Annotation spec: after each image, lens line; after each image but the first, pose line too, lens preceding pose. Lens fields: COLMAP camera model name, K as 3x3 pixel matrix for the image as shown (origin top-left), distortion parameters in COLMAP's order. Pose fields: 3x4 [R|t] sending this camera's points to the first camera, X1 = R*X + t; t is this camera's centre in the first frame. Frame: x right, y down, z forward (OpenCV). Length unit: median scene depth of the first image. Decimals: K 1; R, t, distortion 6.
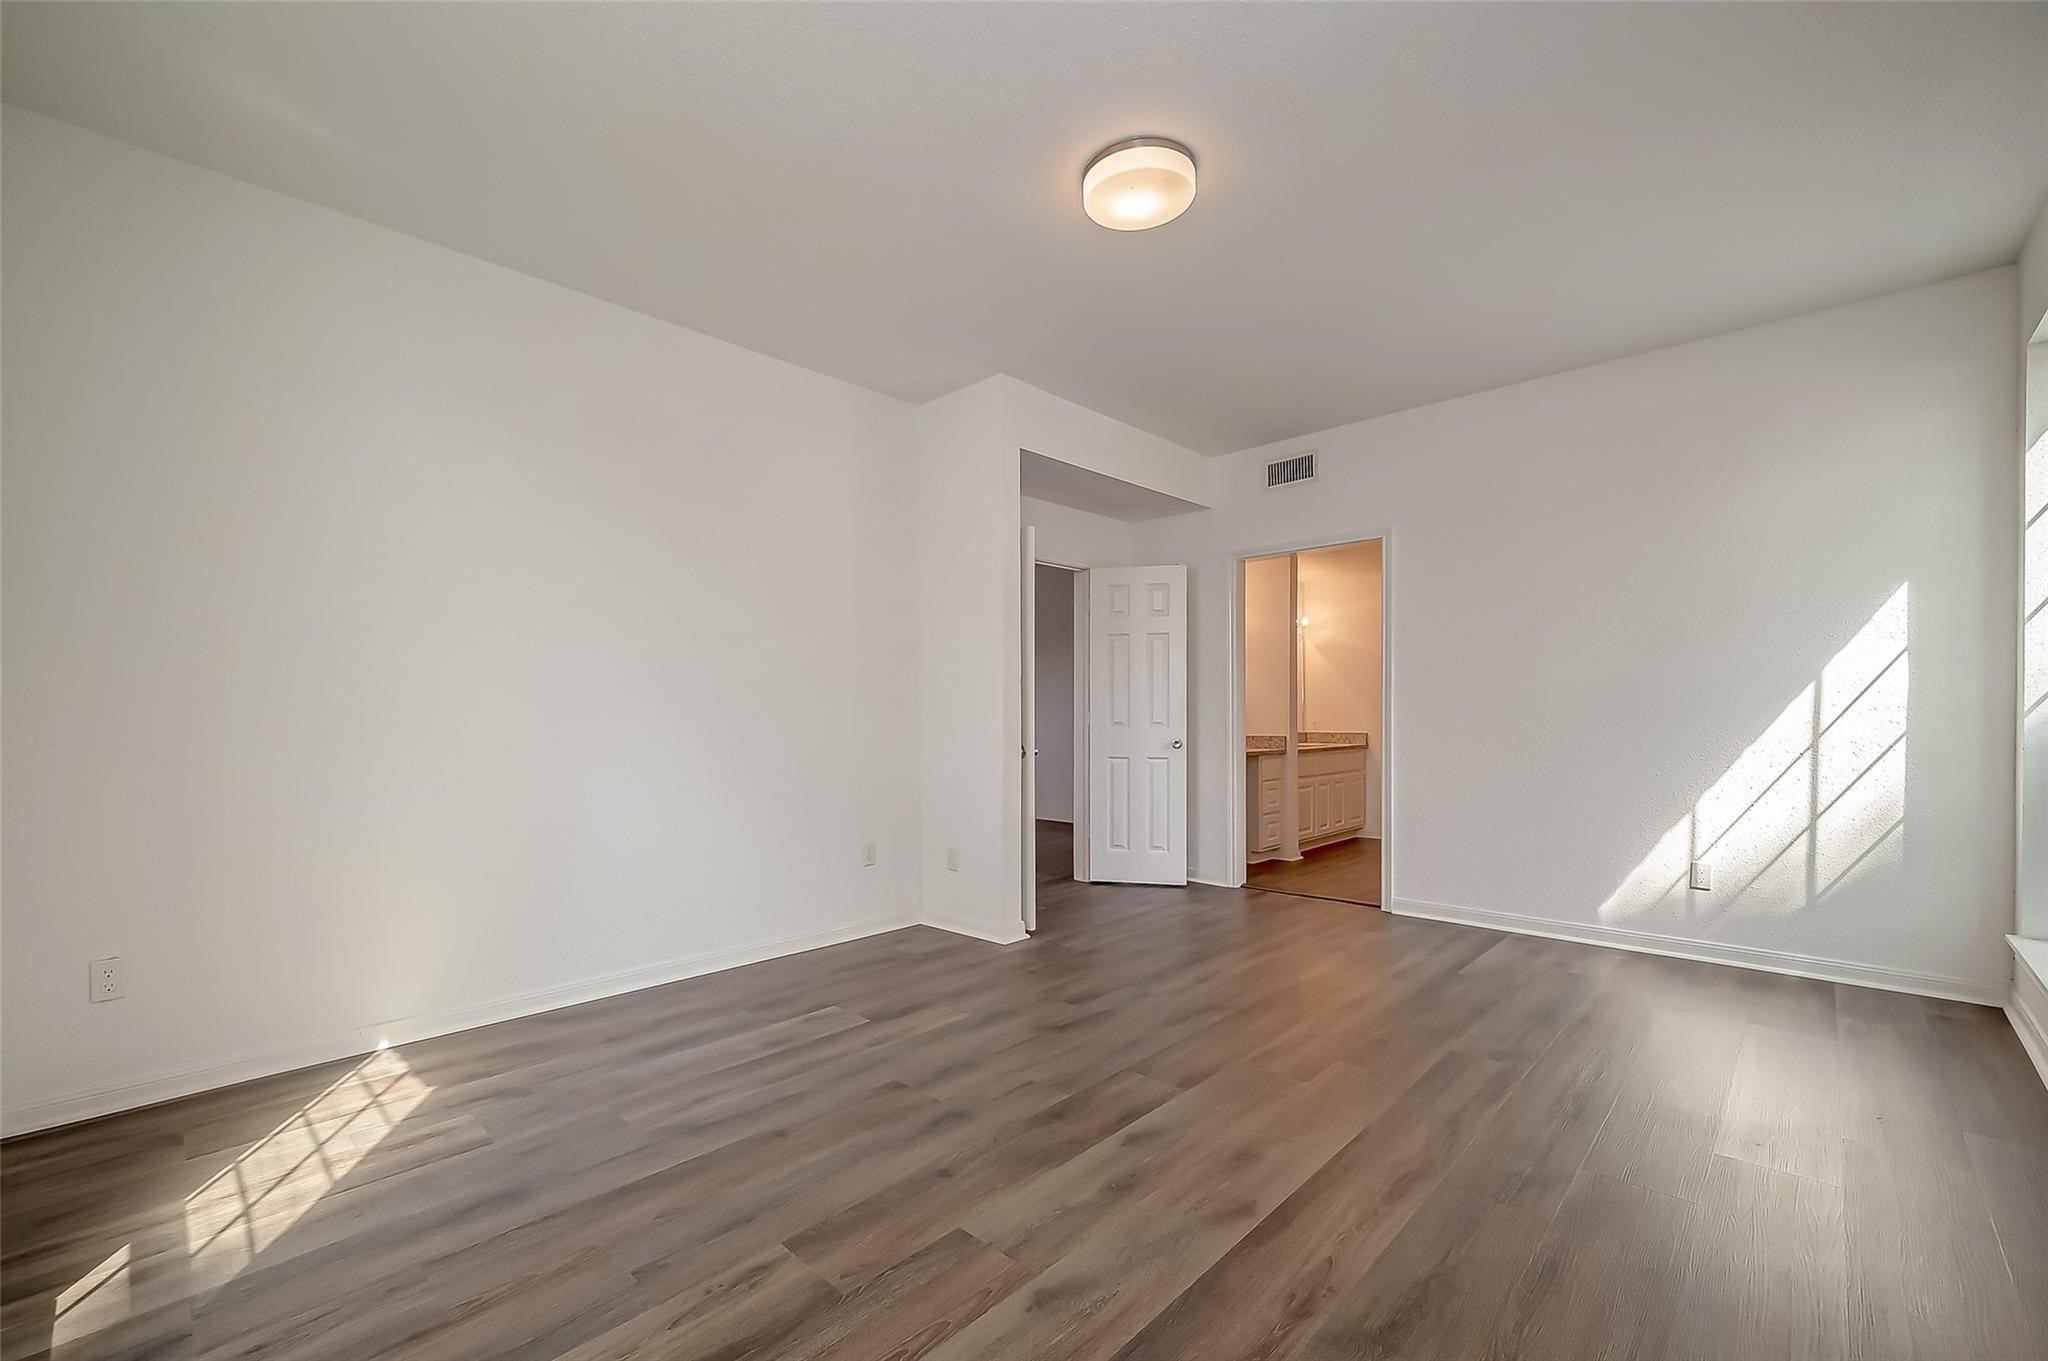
lens RADIAL K [[865.3, 0, 986.1], [0, 865.3, 710.4], [0, 0, 1]] dist [-0.000448, 0.000076]
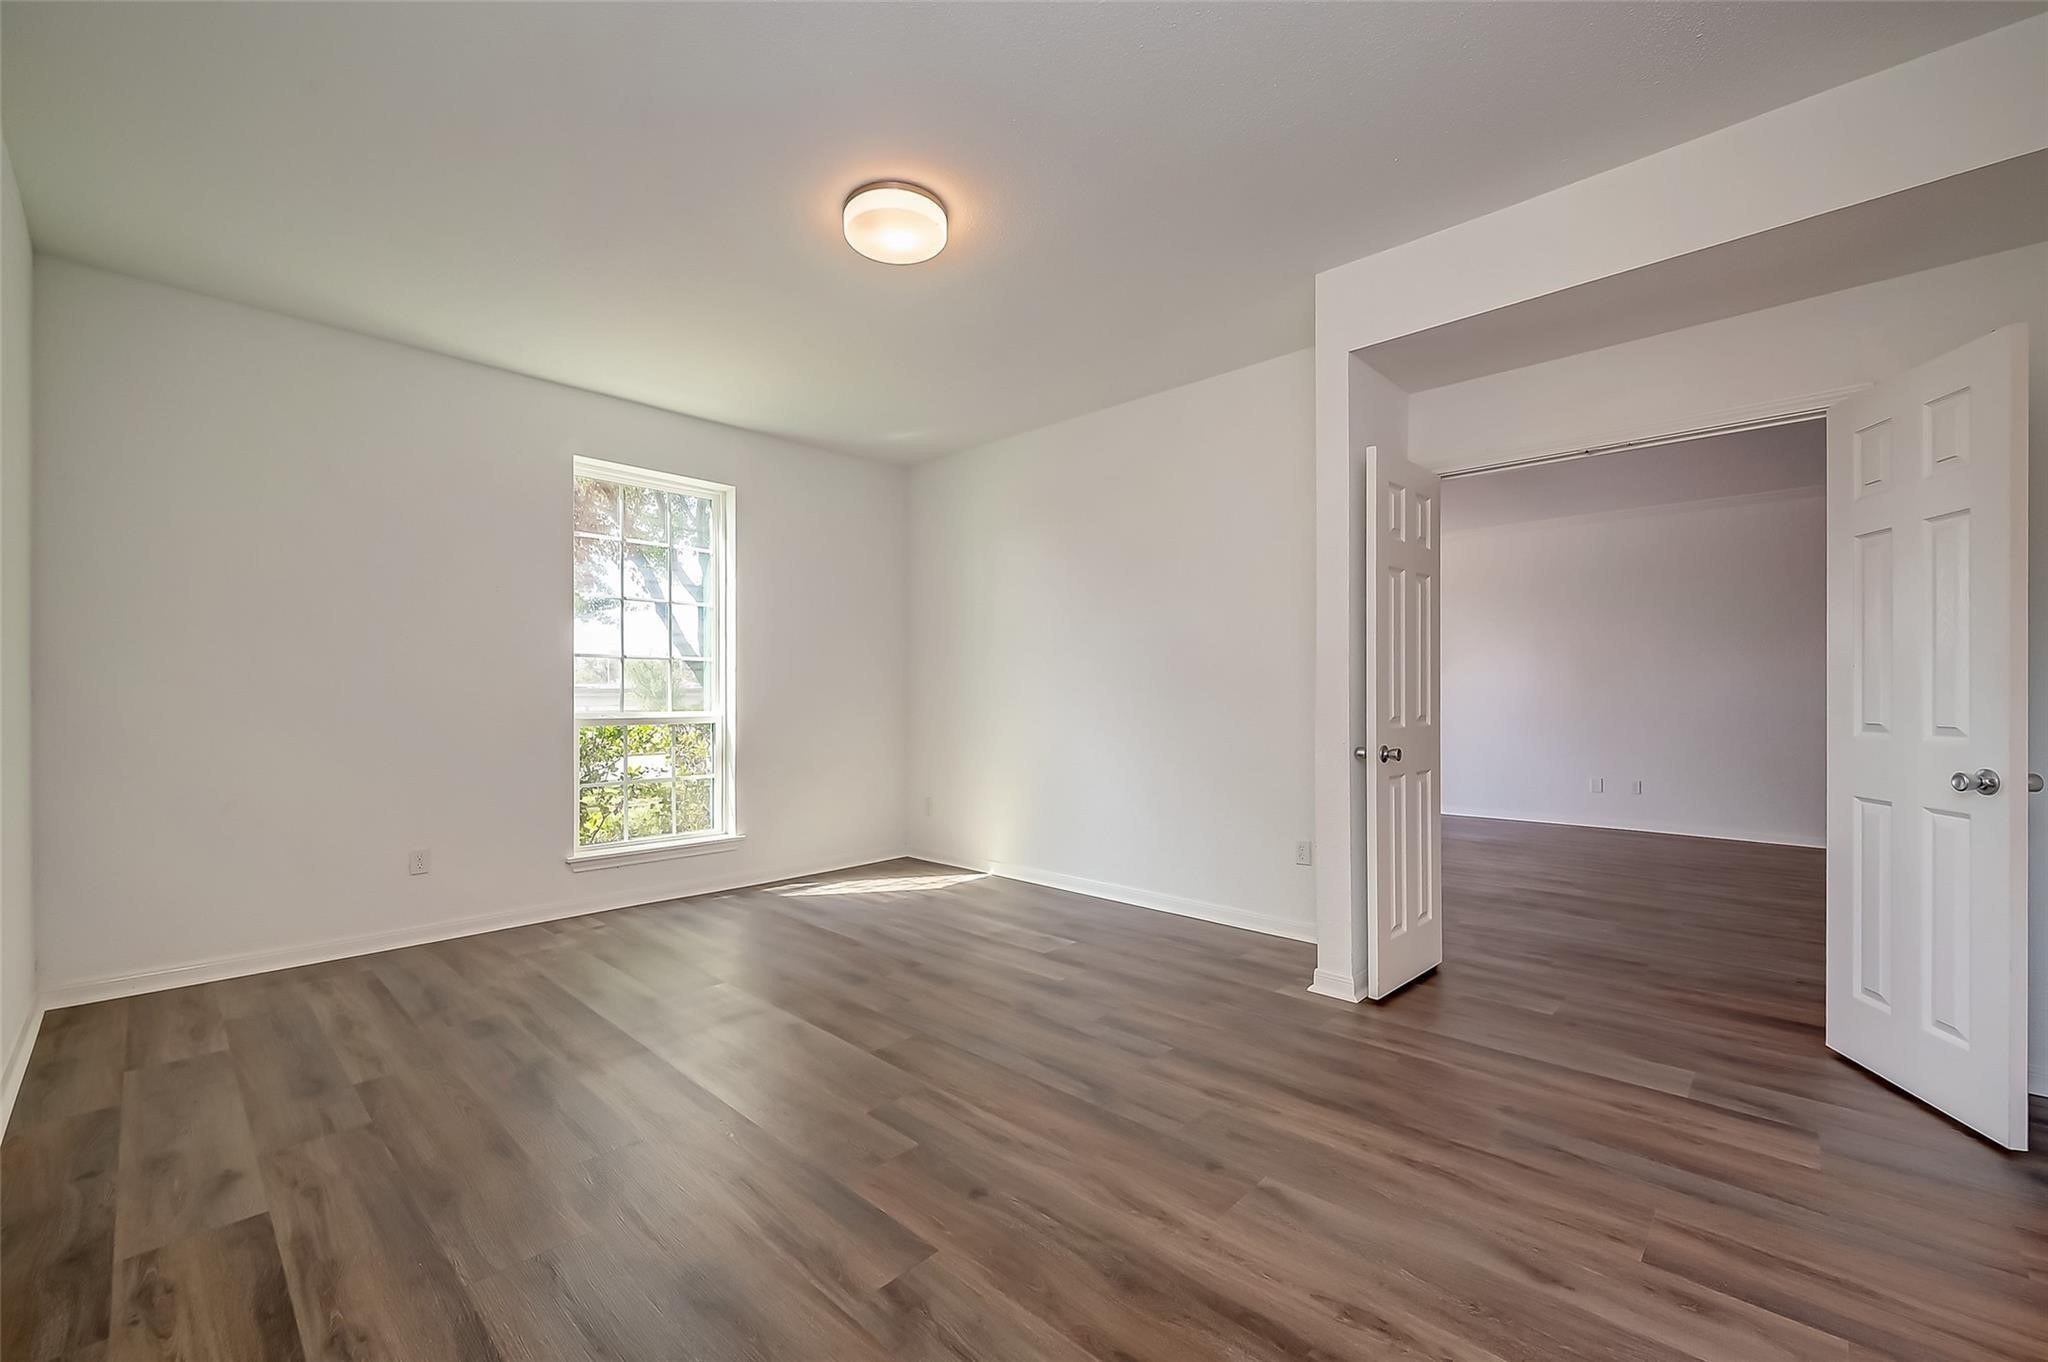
lens RADIAL K [[821.0, 0, 1020.0], [0, 821.0, 689.4], [0, 0, 1]] dist [-0.001342, 0.000017]
pose [[0.020191, -0.003334, -0.999791, 1.172971], [0.000973, 0.999994, -0.003315, -0.008018], [0.999796, -0.000905, 0.020194, 1.088916]]
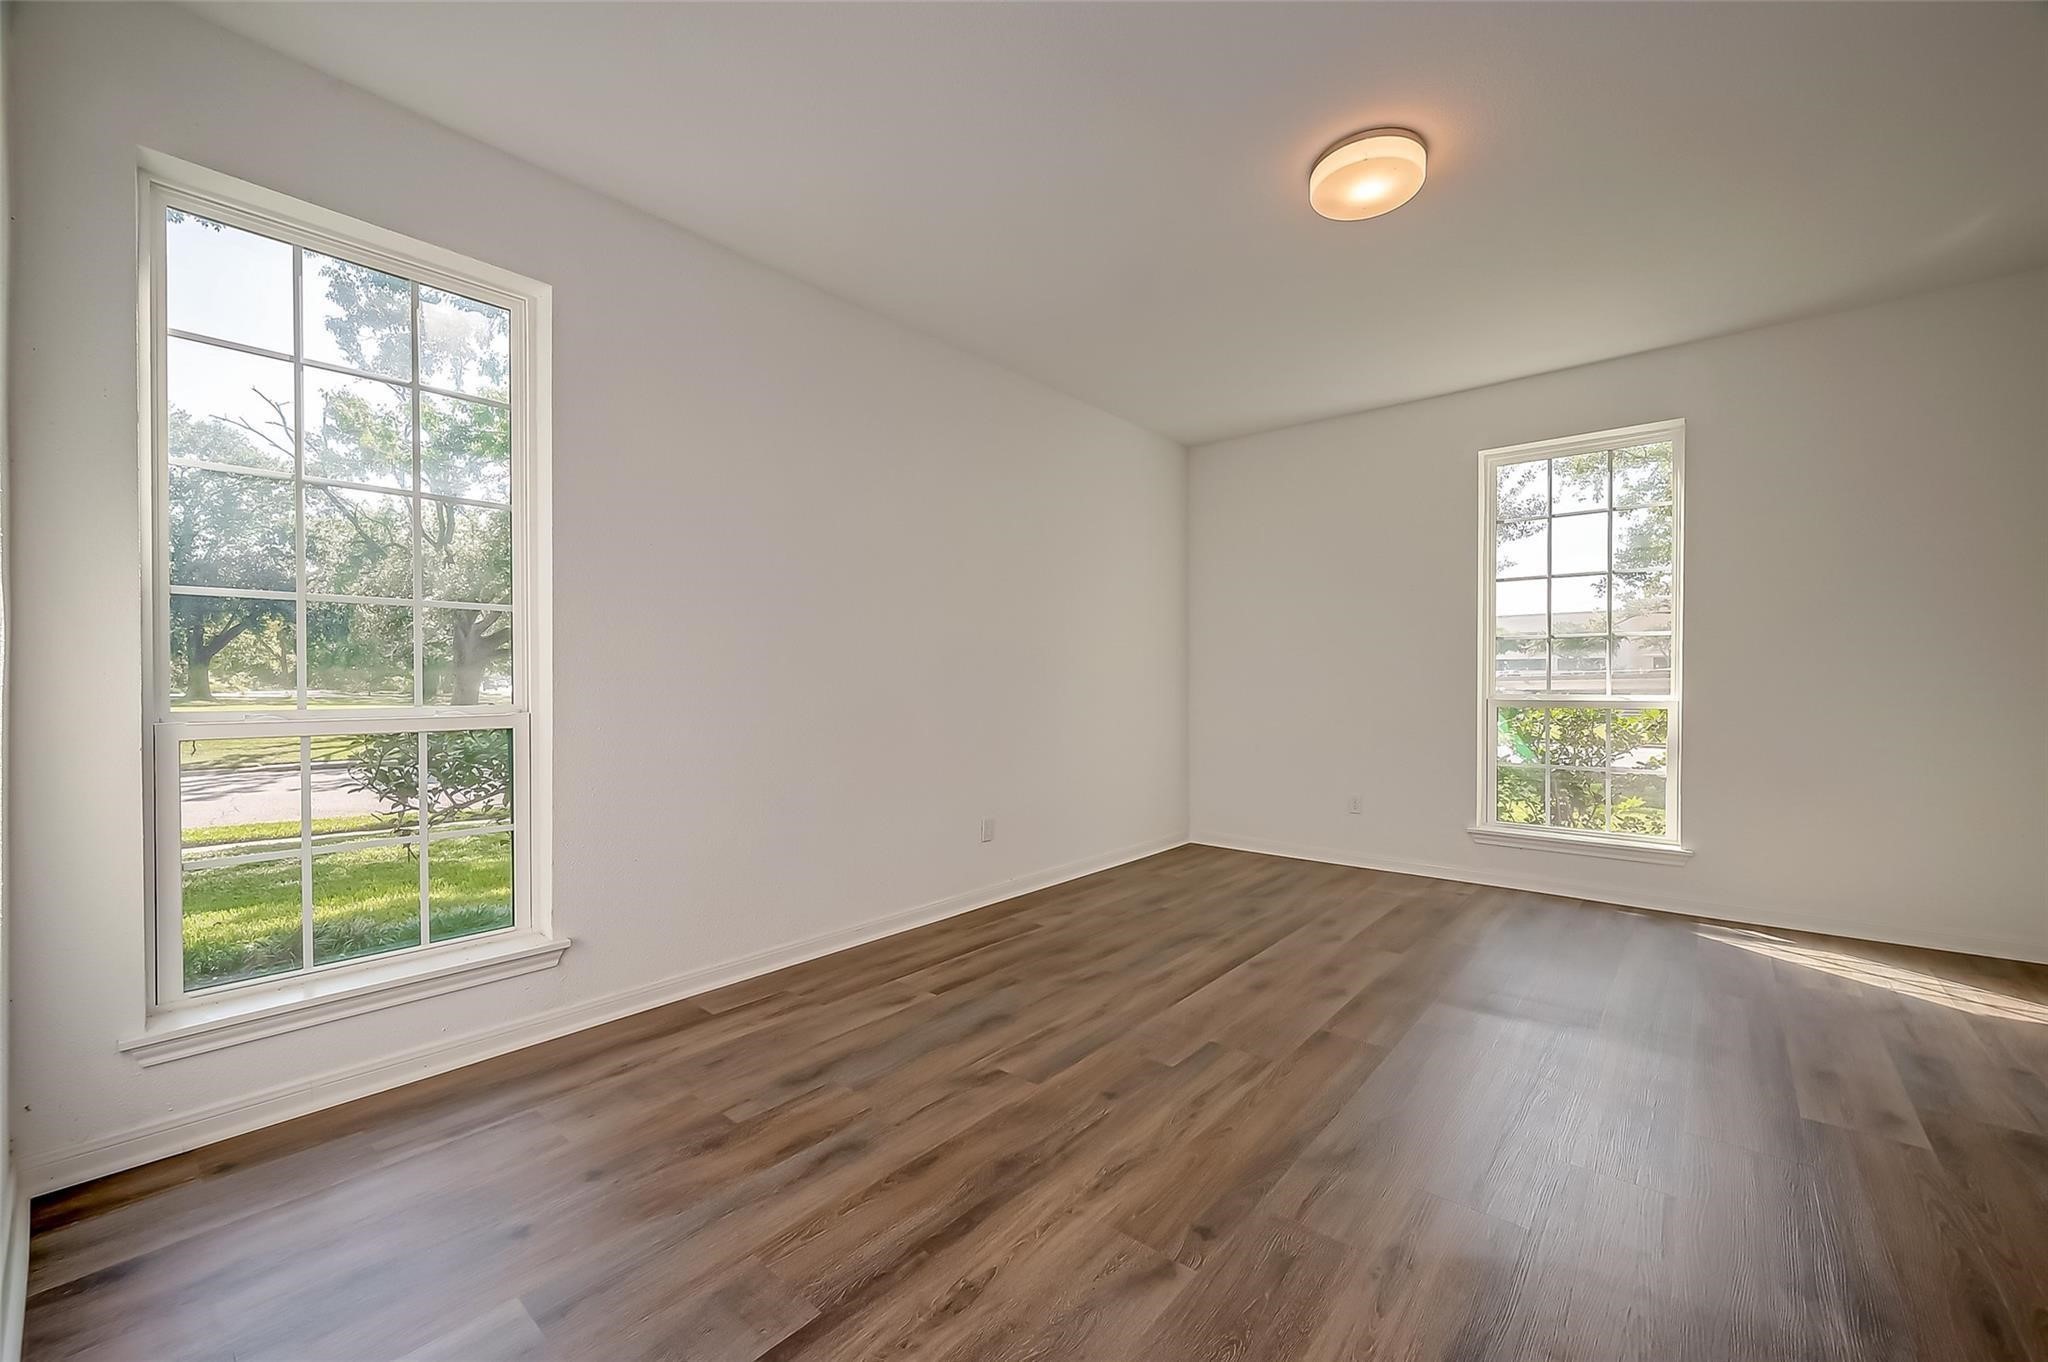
lens RADIAL K [[821.0, 0, 1020.0], [0, 821.0, 689.4], [0, 0, 1]] dist [-0.001342, 0.000017]
pose [[-0.997654, 0.008747, -0.067890, 0.629824], [0.007923, 0.999892, 0.012387, -0.005298], [0.067991, 0.011820, -0.997616, 1.869526]]
